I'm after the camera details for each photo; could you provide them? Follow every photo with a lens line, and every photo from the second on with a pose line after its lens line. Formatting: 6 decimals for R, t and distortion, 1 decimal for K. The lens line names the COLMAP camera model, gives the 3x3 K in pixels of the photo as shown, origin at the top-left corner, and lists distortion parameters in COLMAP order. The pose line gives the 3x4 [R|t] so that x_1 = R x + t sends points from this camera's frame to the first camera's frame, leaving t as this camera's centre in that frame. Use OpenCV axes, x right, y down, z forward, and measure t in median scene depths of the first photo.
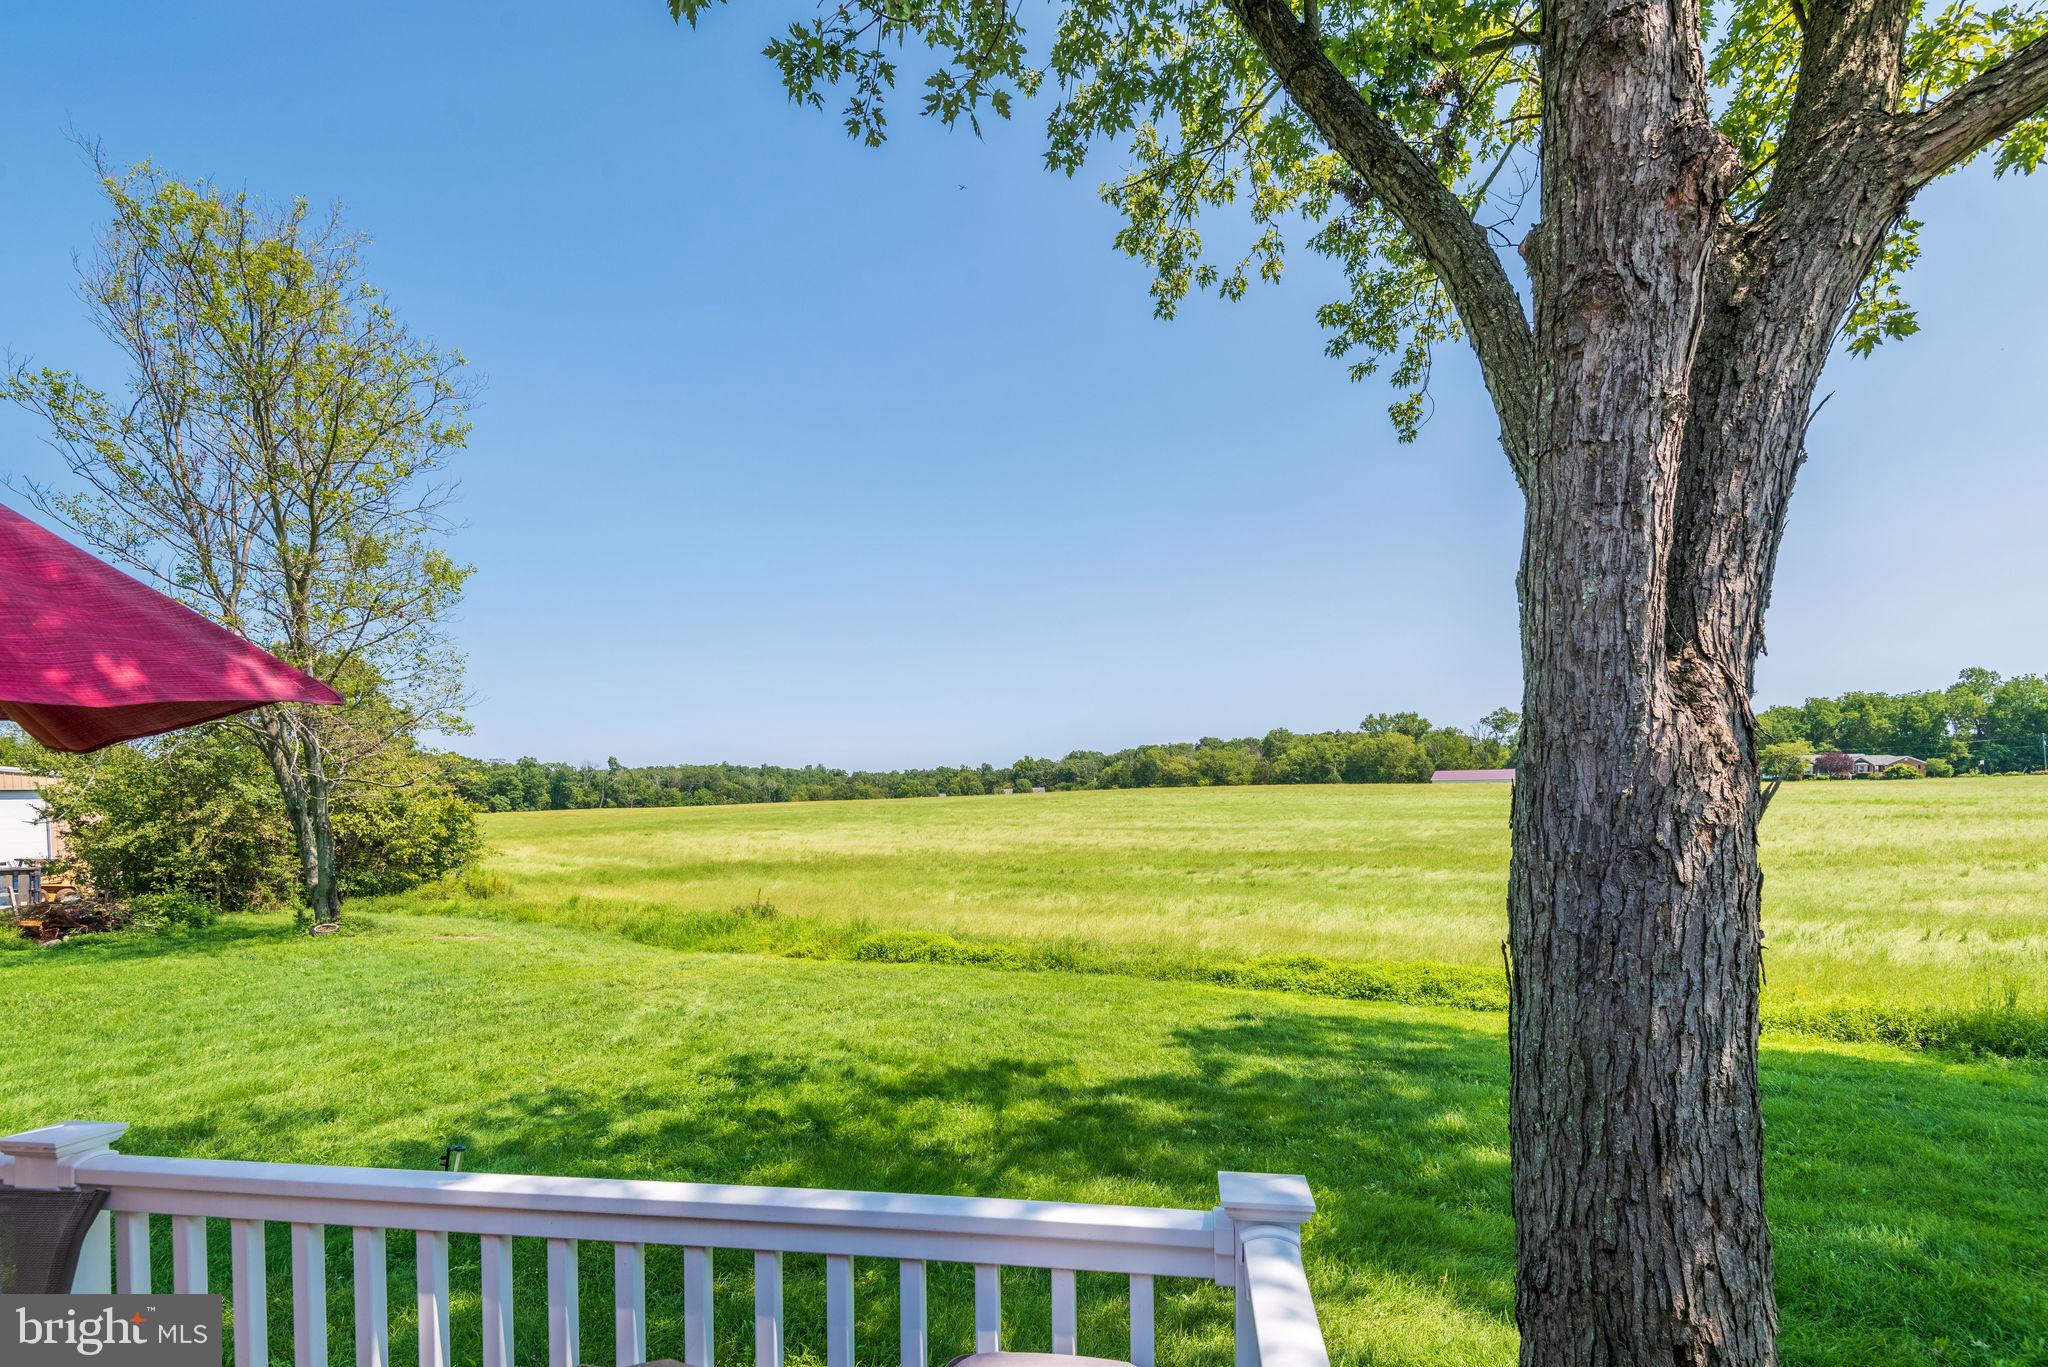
lens RADIAL K [[1015.6, 0, 1024.3], [0, 1015.6, 840.1], [0, 0, 1]] dist [-0.000911, -0.002092]
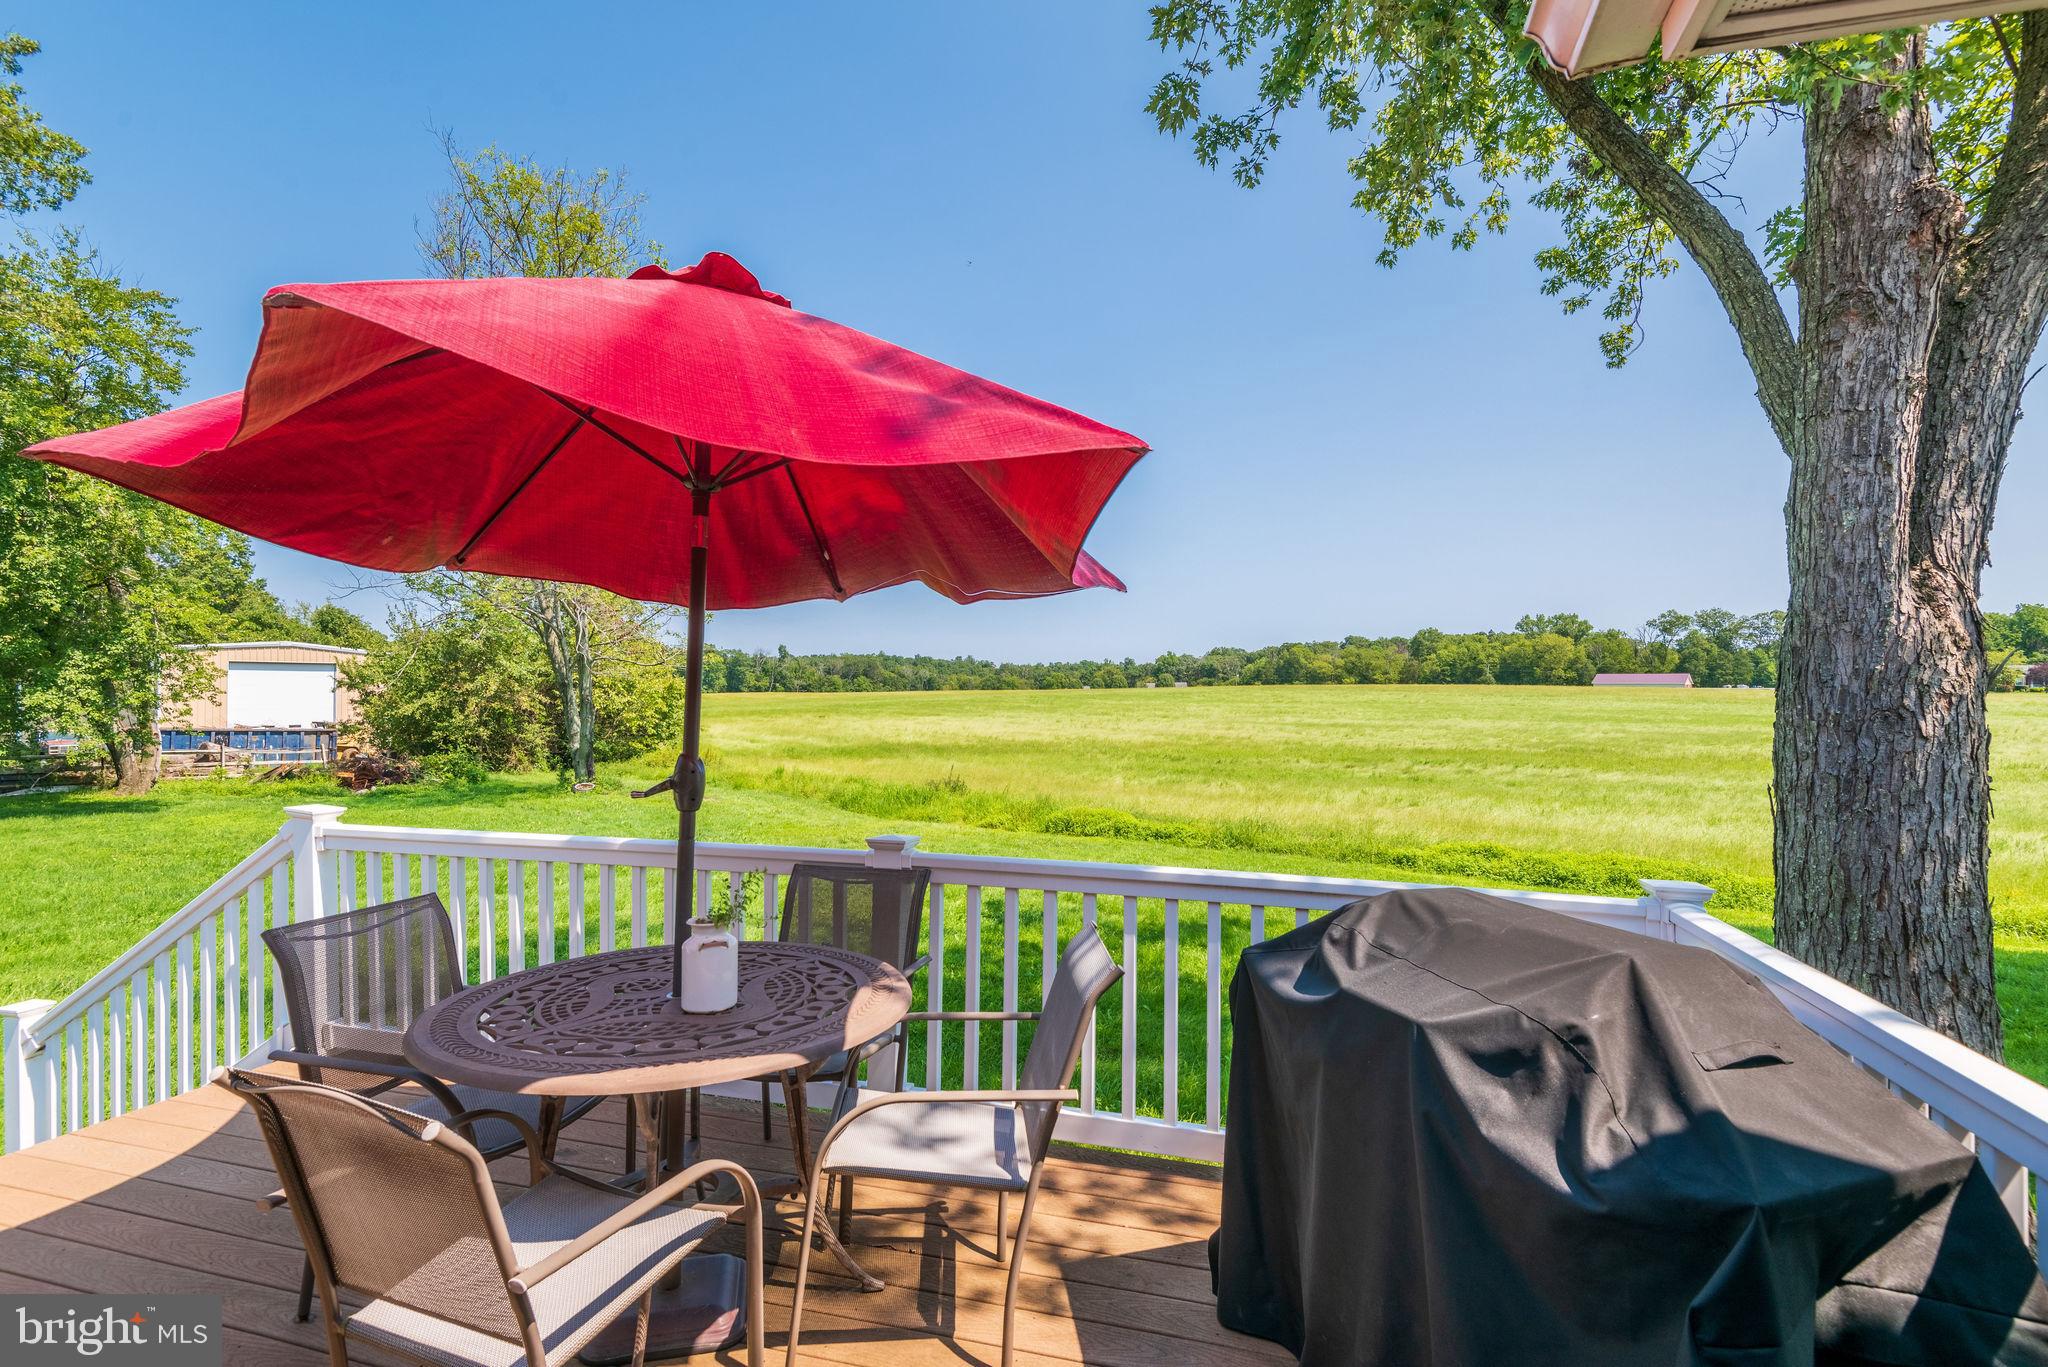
lens RADIAL K [[1005.6, 0, 1015.6], [0, 1005.6, 691.7], [0, 0, 1]] dist [-0.011562, -0.000920]
pose [[0.990813, 0.023581, -0.133171, -0.095744], [-0.029172, 0.998766, -0.040190, 0.018676], [0.132059, 0.043705, 0.990278, -0.119979]]
